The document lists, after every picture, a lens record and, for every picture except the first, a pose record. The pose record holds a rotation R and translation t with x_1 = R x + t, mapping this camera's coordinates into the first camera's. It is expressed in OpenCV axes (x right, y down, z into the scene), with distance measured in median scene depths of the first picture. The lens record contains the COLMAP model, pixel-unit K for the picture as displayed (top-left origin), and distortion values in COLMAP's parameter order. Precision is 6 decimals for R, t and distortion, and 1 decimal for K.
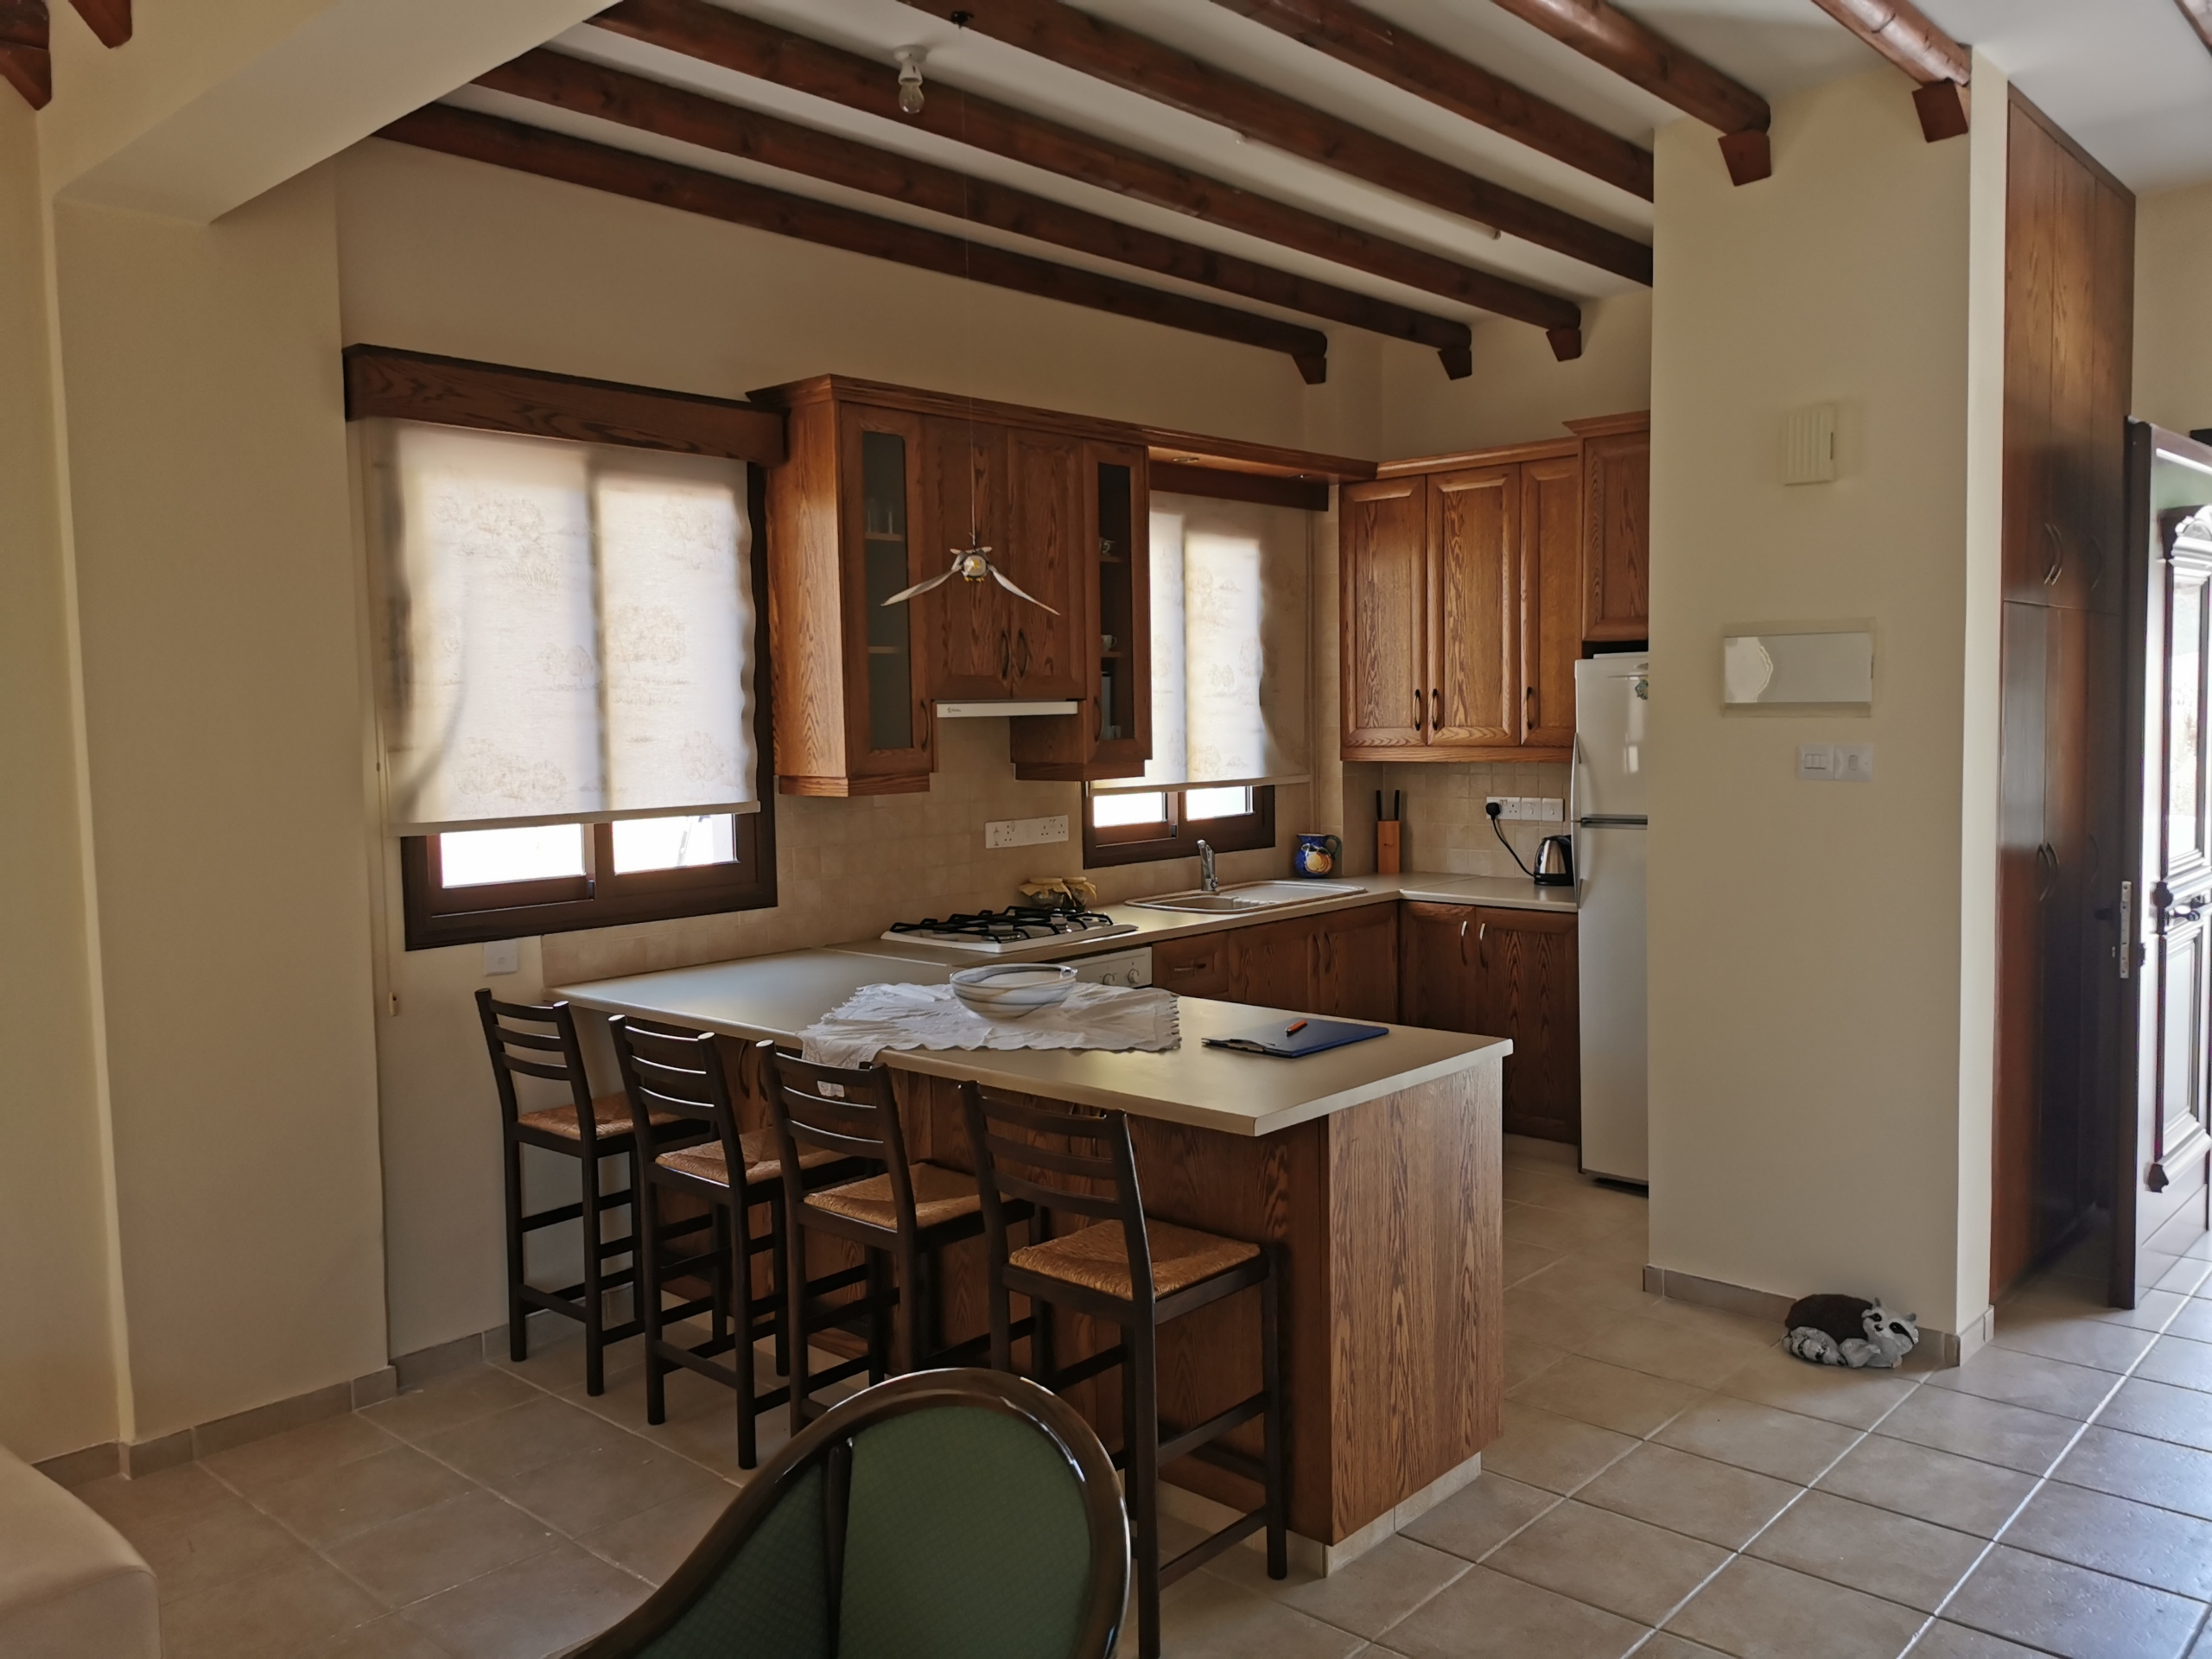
lens RADIAL K [[1740.1, 0, 1106.0], [0, 1740.1, 829.5], [0, 0, 1]] dist [-0.005875, 0.002722]
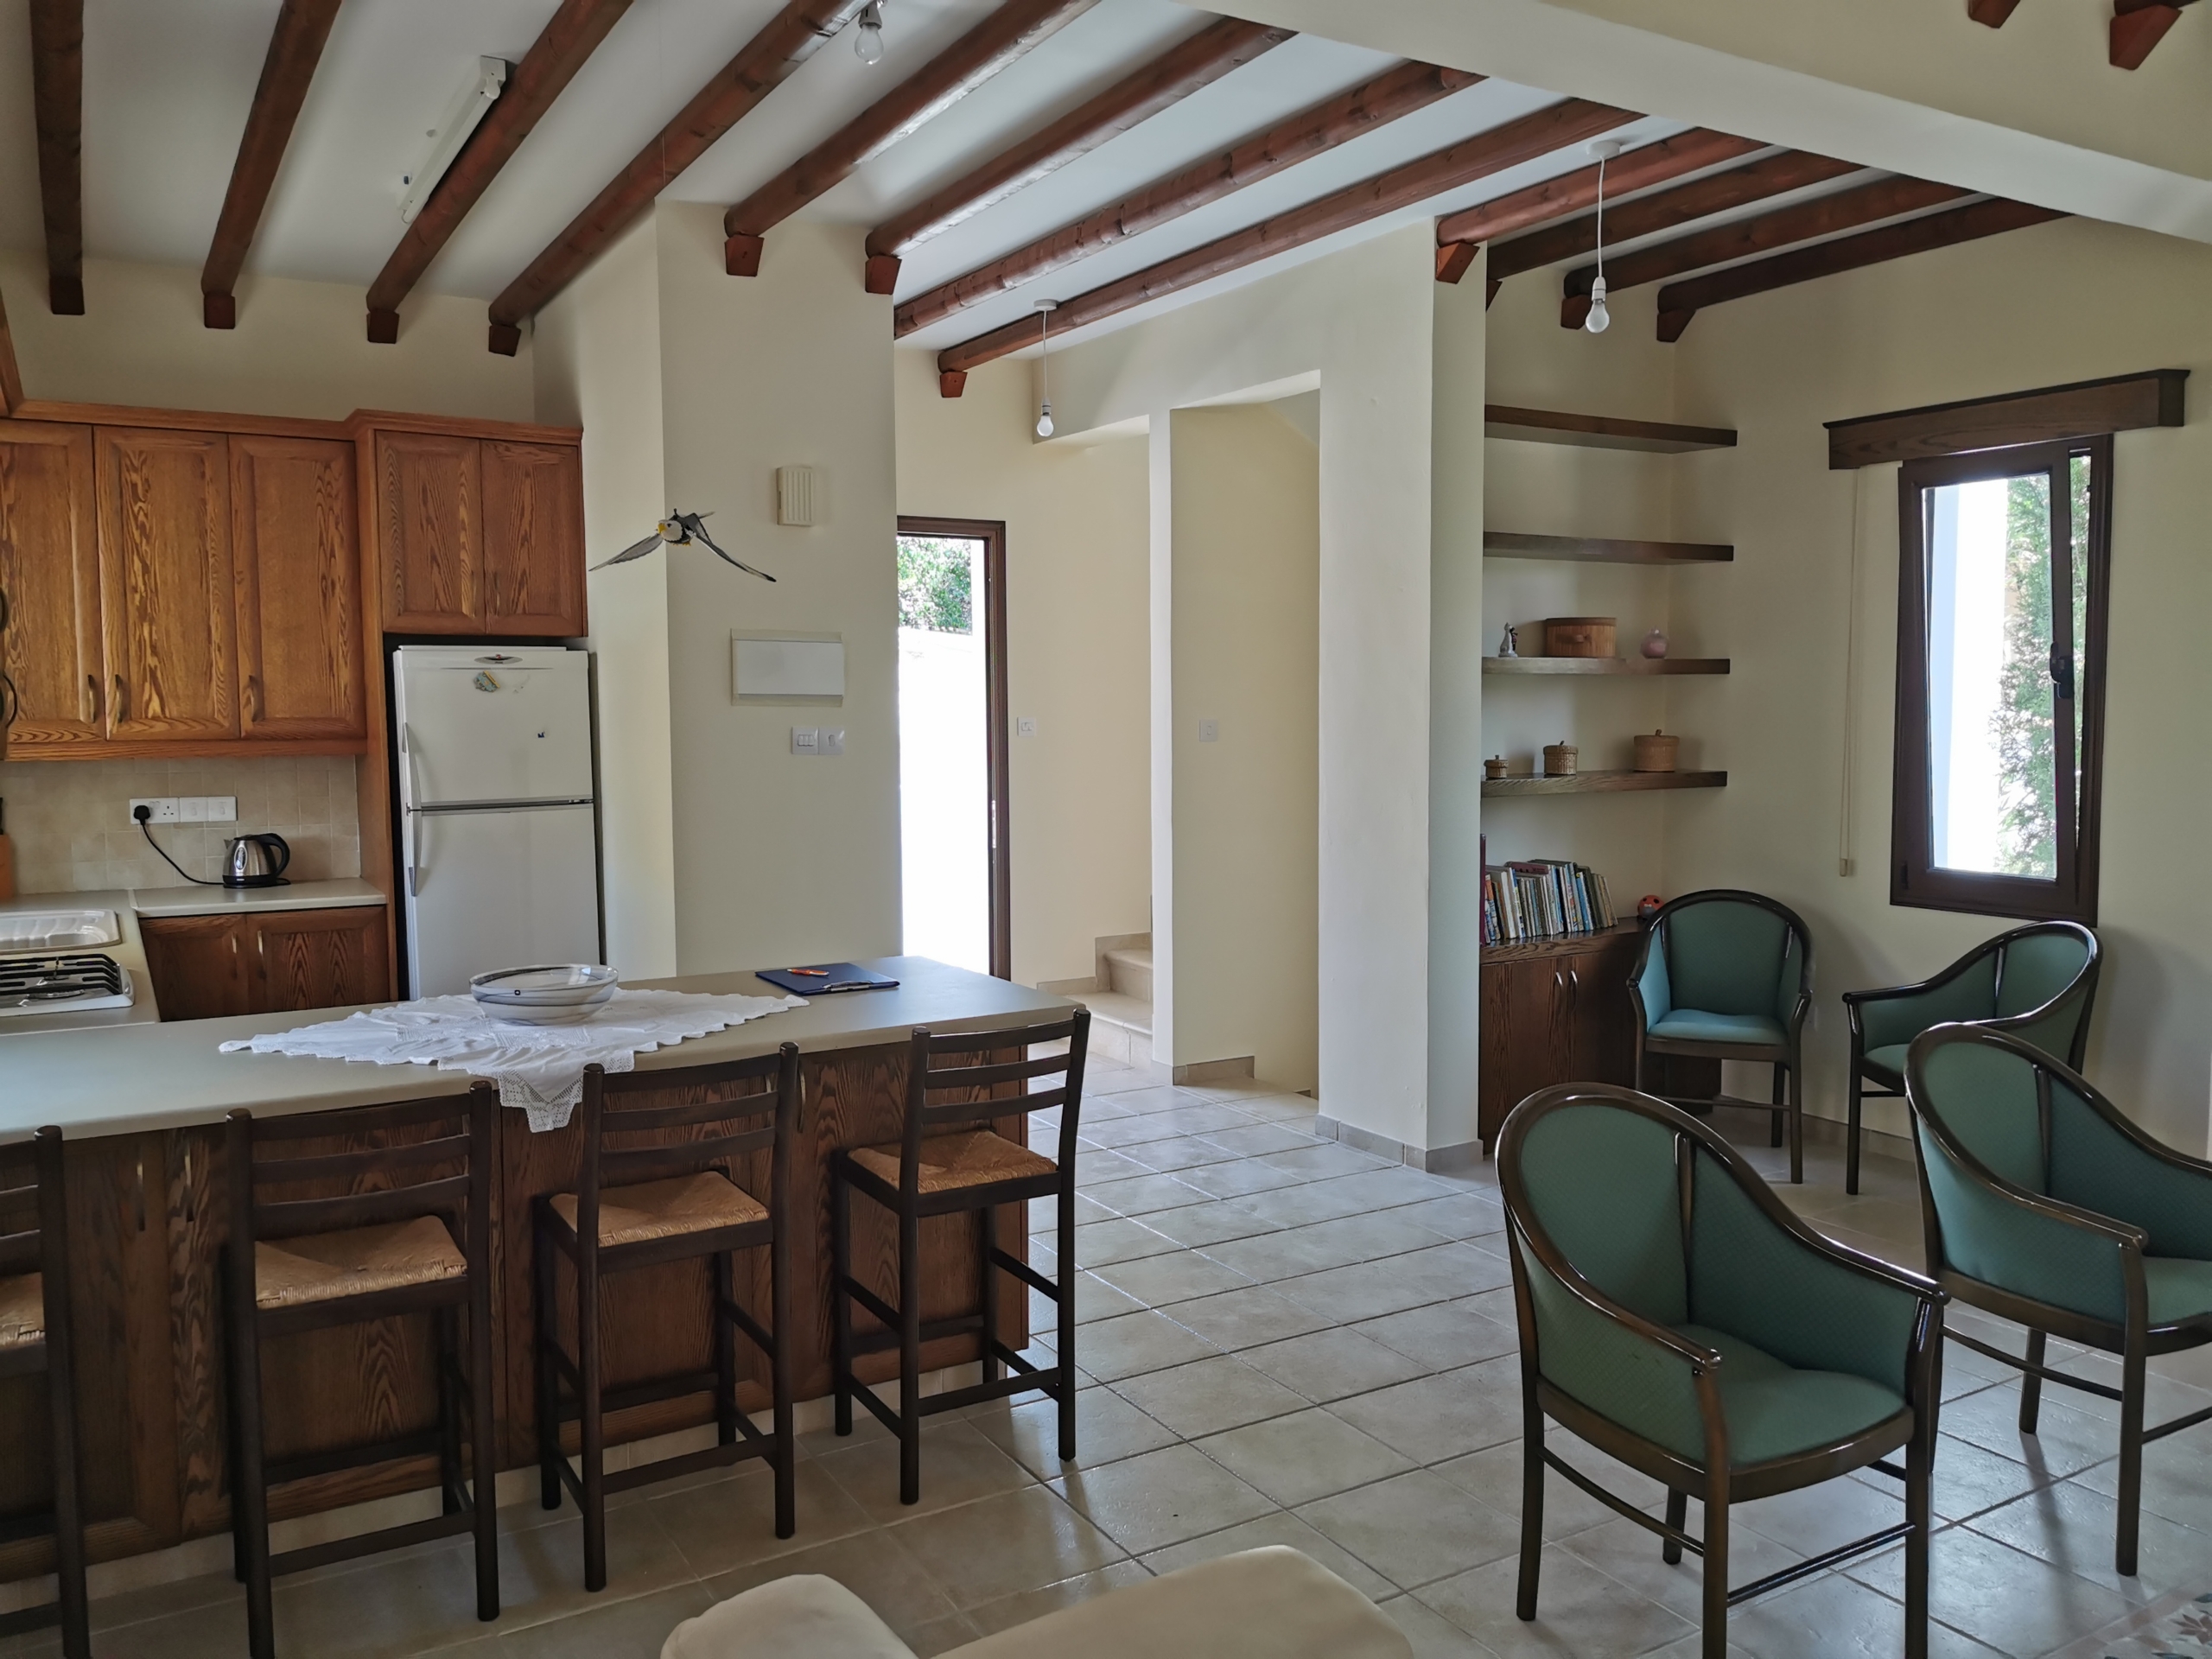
lens RADIAL K [[1740.1, 0, 1106.0], [0, 1740.1, 829.5], [0, 0, 1]] dist [-0.005875, 0.002722]
pose [[0.219188, -0.061793, 0.973724, -0.553774], [0.065491, 0.996673, 0.048507, -0.014666], [-0.973482, 0.053138, 0.222505, 0.340328]]
